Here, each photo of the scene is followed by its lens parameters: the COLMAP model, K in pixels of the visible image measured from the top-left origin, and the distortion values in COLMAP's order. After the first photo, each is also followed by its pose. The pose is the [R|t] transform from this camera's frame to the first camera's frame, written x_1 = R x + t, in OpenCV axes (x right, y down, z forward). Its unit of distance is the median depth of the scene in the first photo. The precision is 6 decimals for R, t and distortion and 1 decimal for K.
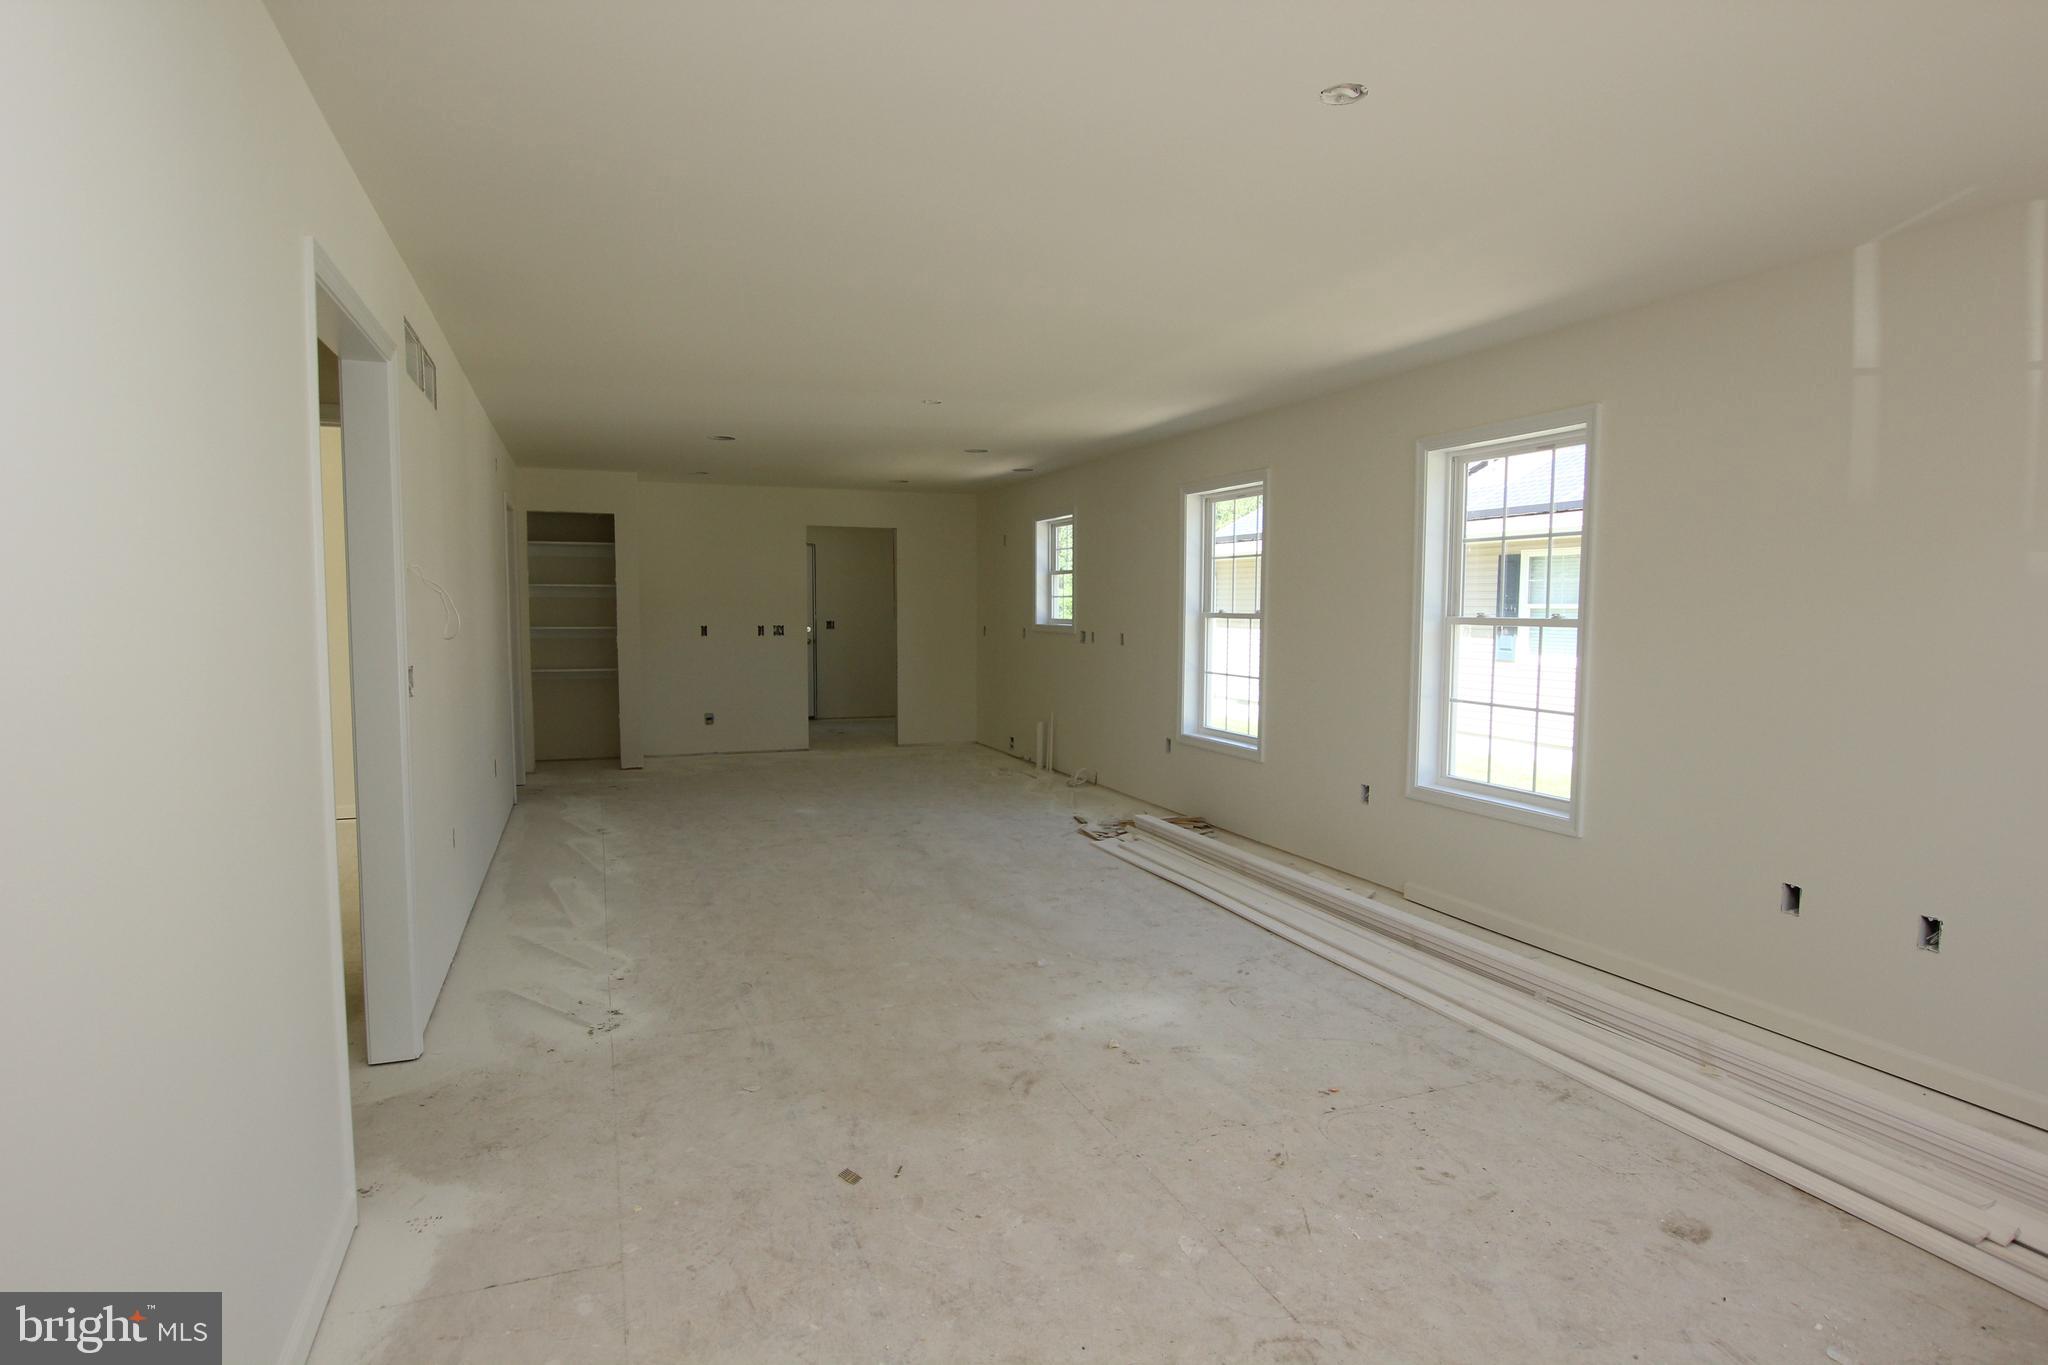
lens RADIAL K [[1099.3, 0, 1029.8], [0, 1099.3, 683.7], [0, 0, 1]] dist [-0.021766, 0.000008]
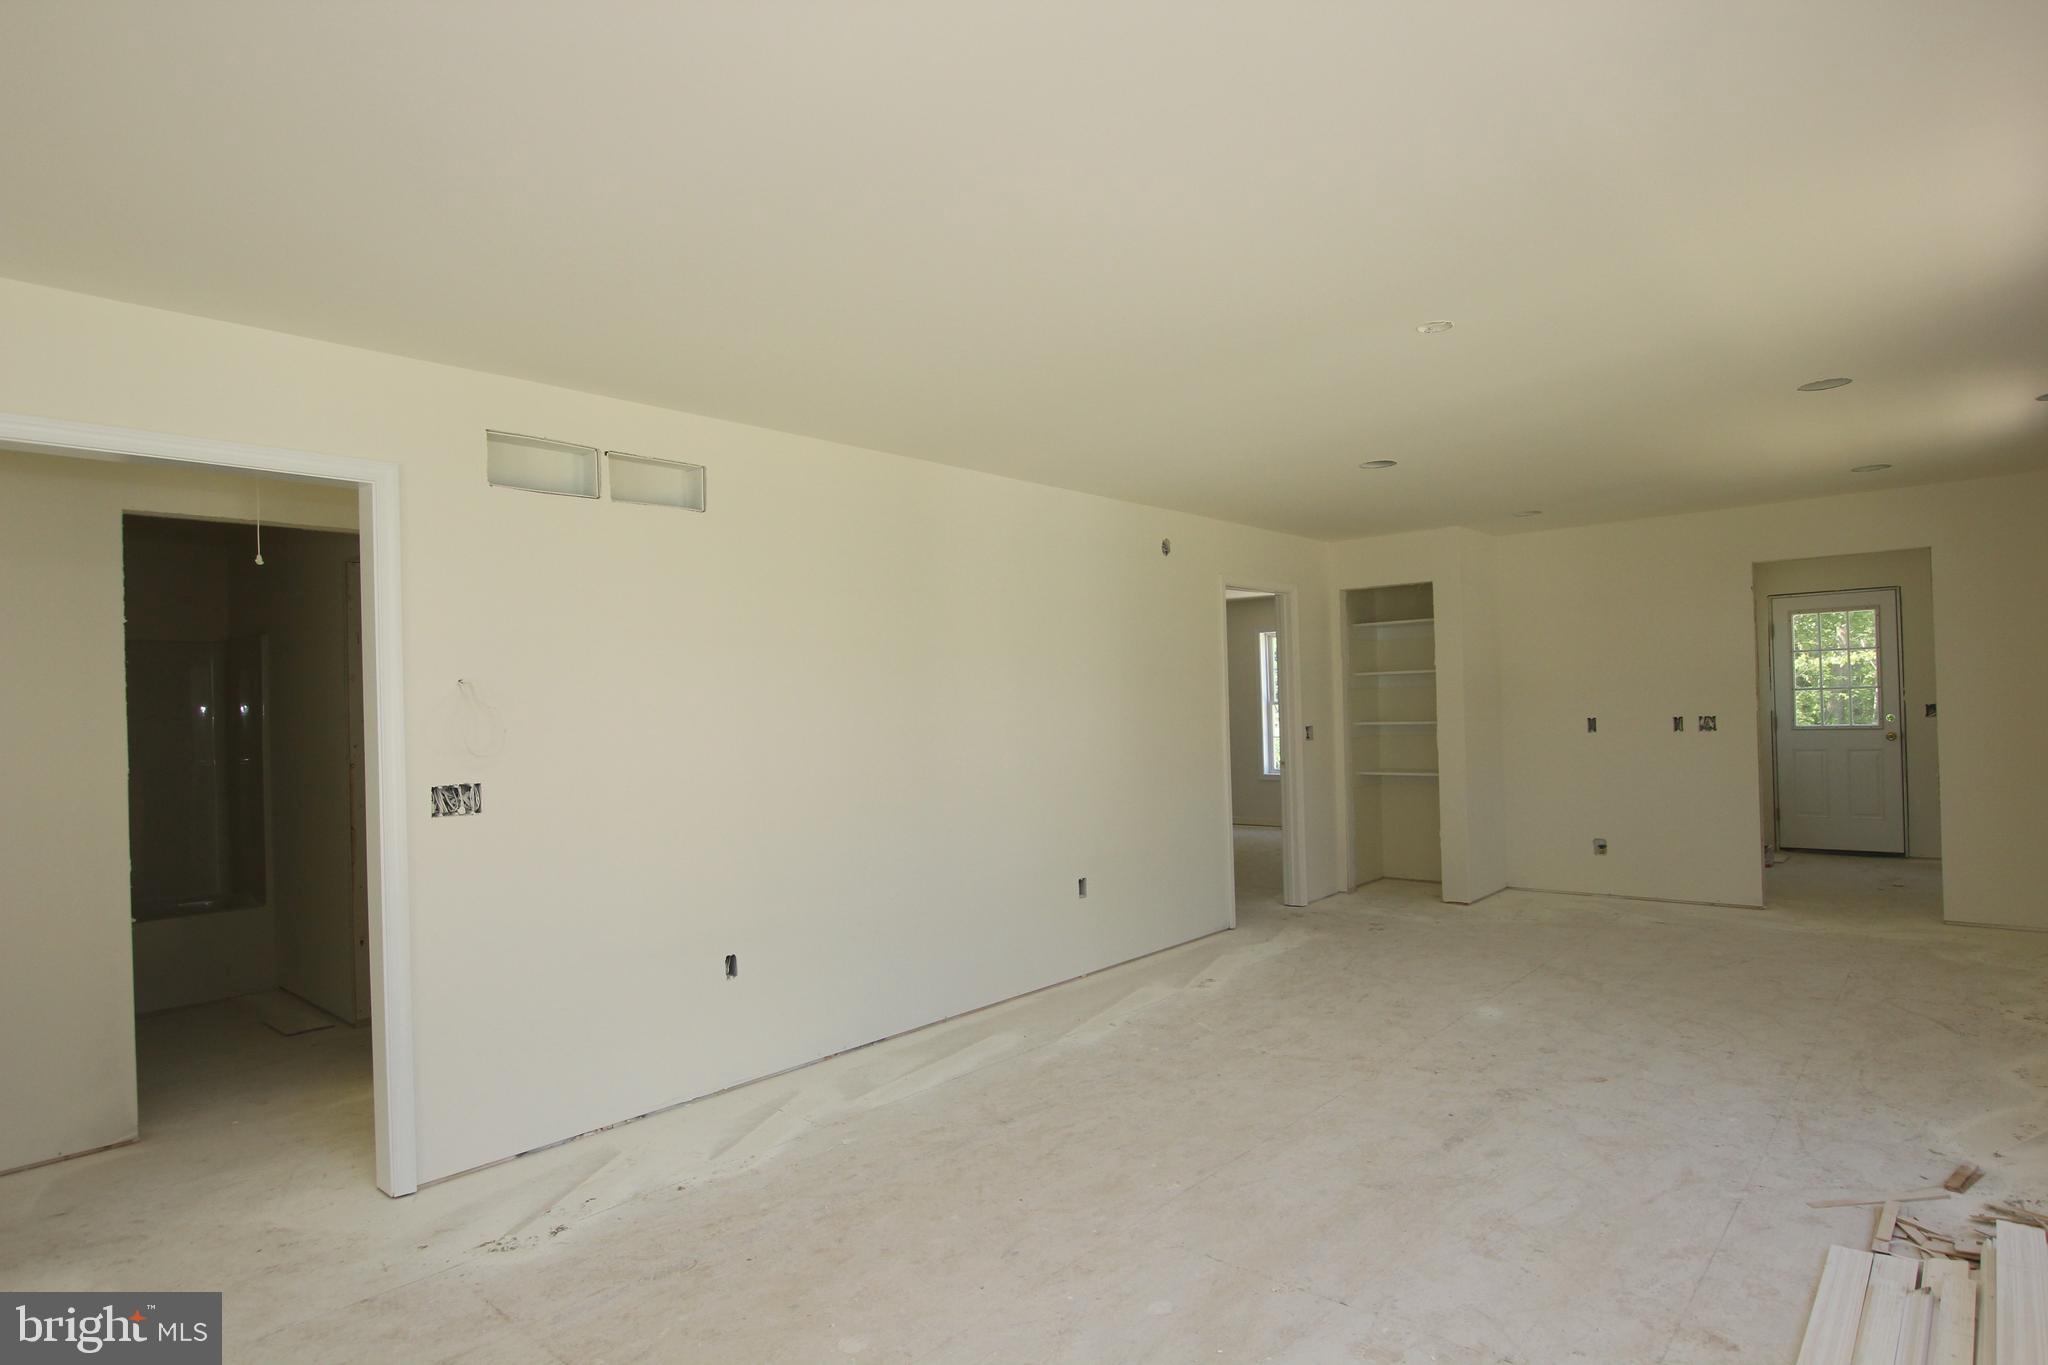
lens RADIAL K [[1099.3, 0, 1026.3], [0, 1099.3, 697.9], [0, 0, 1]] dist [-0.021766, 0.000008]
pose [[0.460480, -0.024096, -0.887343, 0.196134], [-0.031715, 0.998547, -0.043574, -0.024911], [0.887103, 0.048208, 0.459046, 0.368641]]
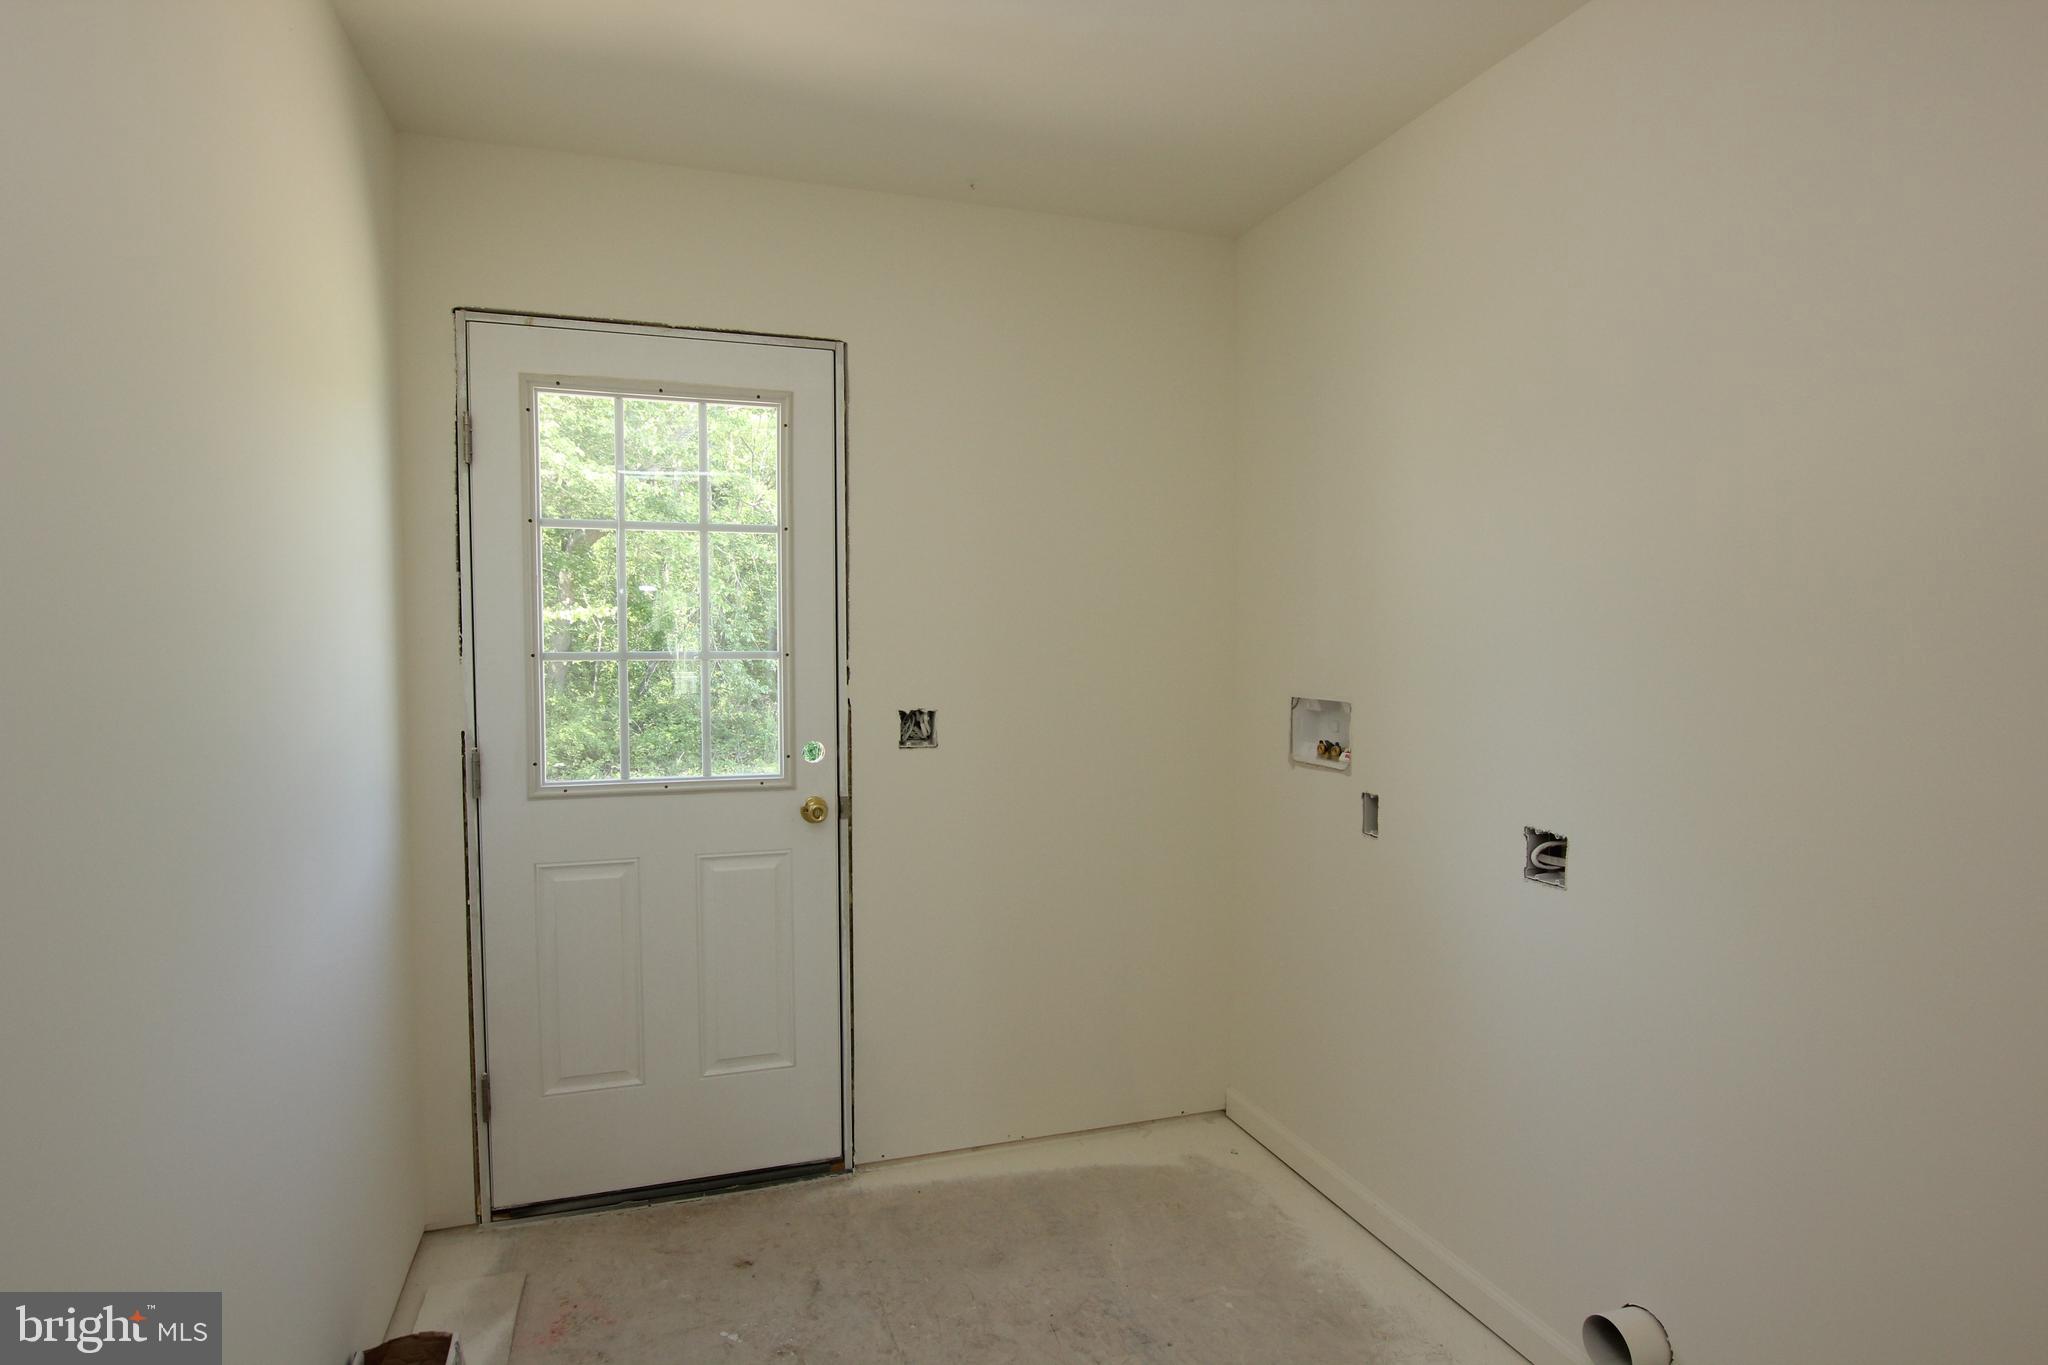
lens RADIAL K [[1099.3, 0, 1019.6], [0, 1099.3, 686.9], [0, 0, 1]] dist [-0.021766, 0.000008]
pose [[0.999906, 0.004787, -0.012874, -0.236116], [-0.004794, 0.999988, -0.000441, -0.091431], [0.012871, 0.000503, 0.999917, 1.169284]]
